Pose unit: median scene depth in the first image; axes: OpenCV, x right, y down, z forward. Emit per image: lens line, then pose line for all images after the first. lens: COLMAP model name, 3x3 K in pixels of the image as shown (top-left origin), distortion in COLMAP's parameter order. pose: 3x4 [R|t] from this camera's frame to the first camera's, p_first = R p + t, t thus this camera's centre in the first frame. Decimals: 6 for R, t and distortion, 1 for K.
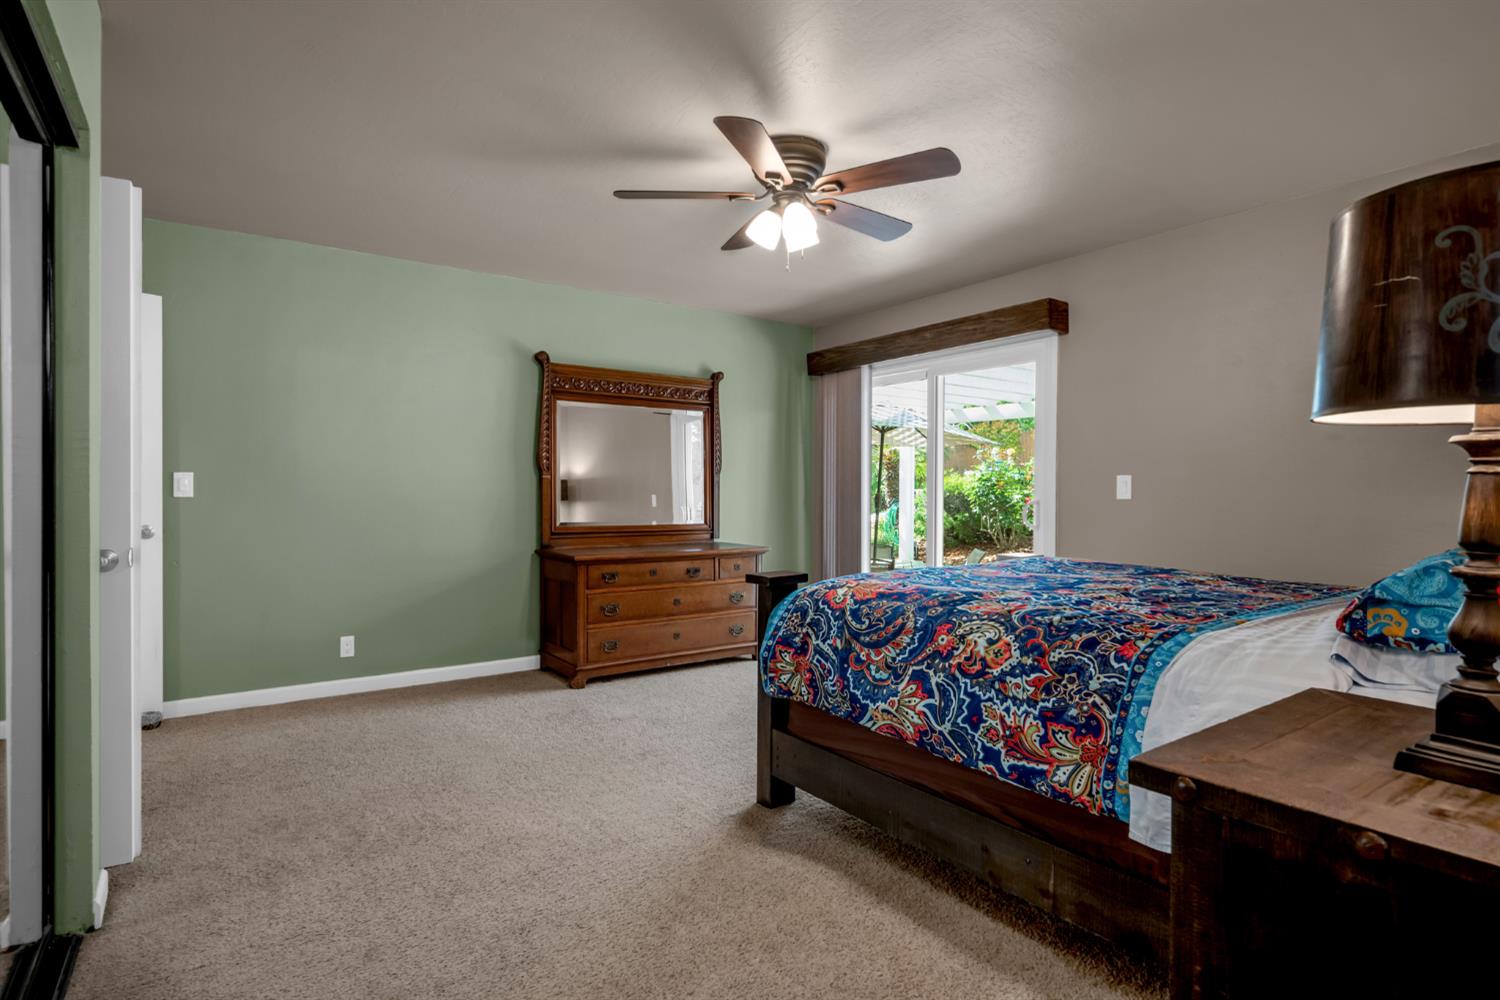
lens RADIAL K [[763.8, 0, 747.6], [0, 763.8, 497.5], [0, 0, 1]] dist [-0.000554, 0.000332]
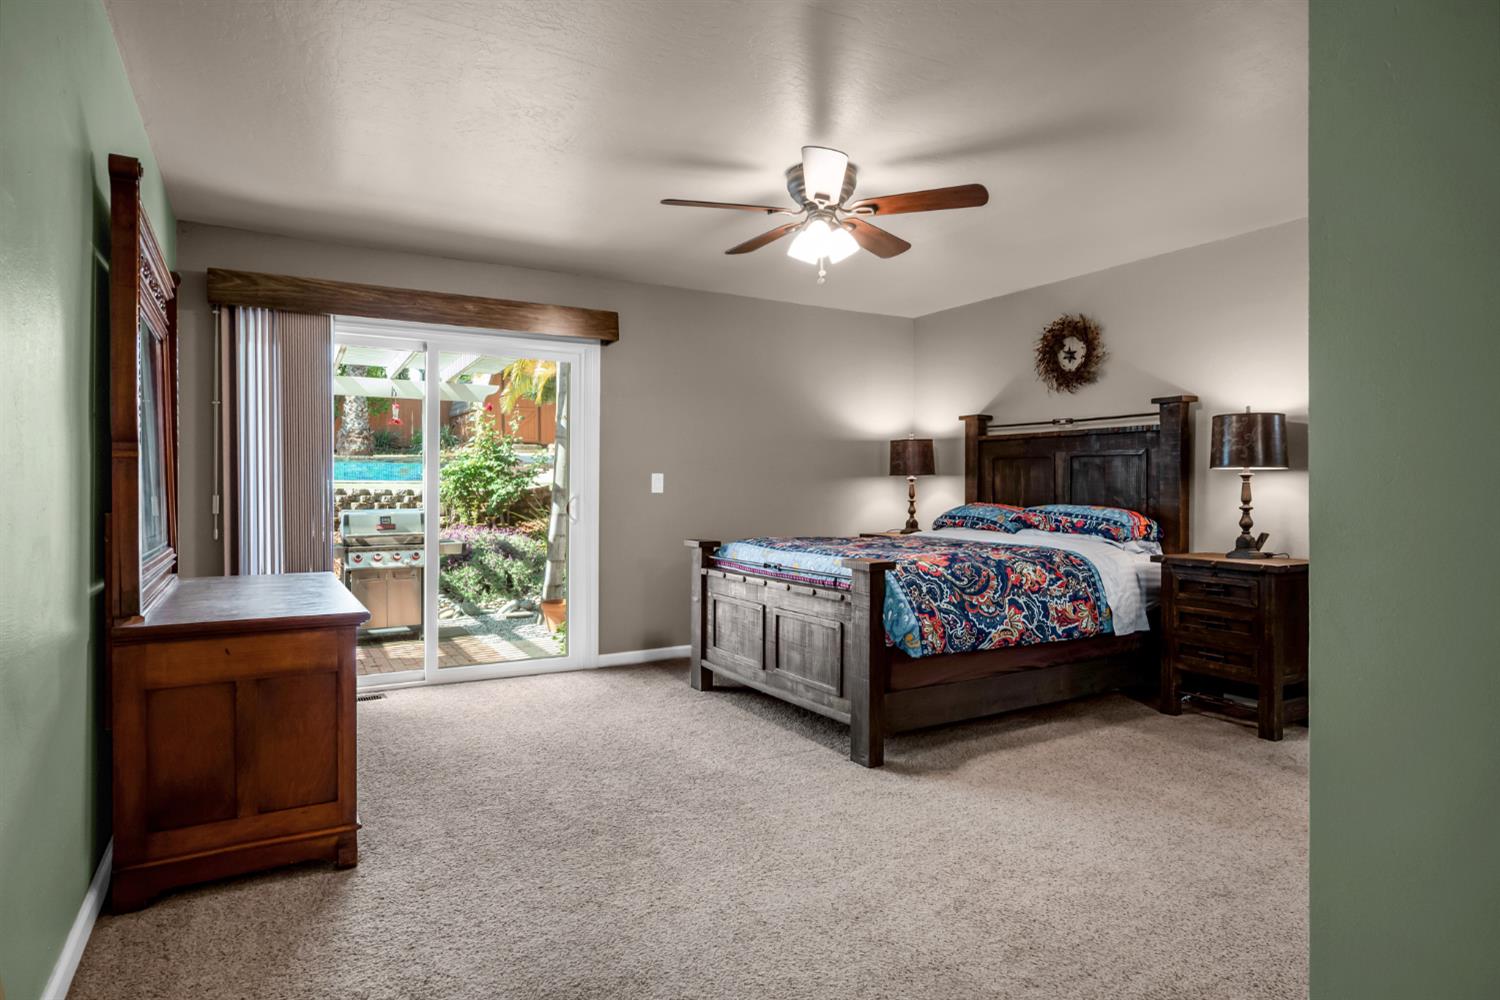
lens RADIAL K [[829.0, 0, 745.2], [0, 829.0, 497.1], [0, 0, 1]] dist [-0.000167, 0.000028]
pose [[0.093549, -0.015479, 0.995494, -1.560827], [0.008499, 0.999855, 0.014748, -0.017960], [-0.995578, 0.007081, 0.093667, 1.389843]]
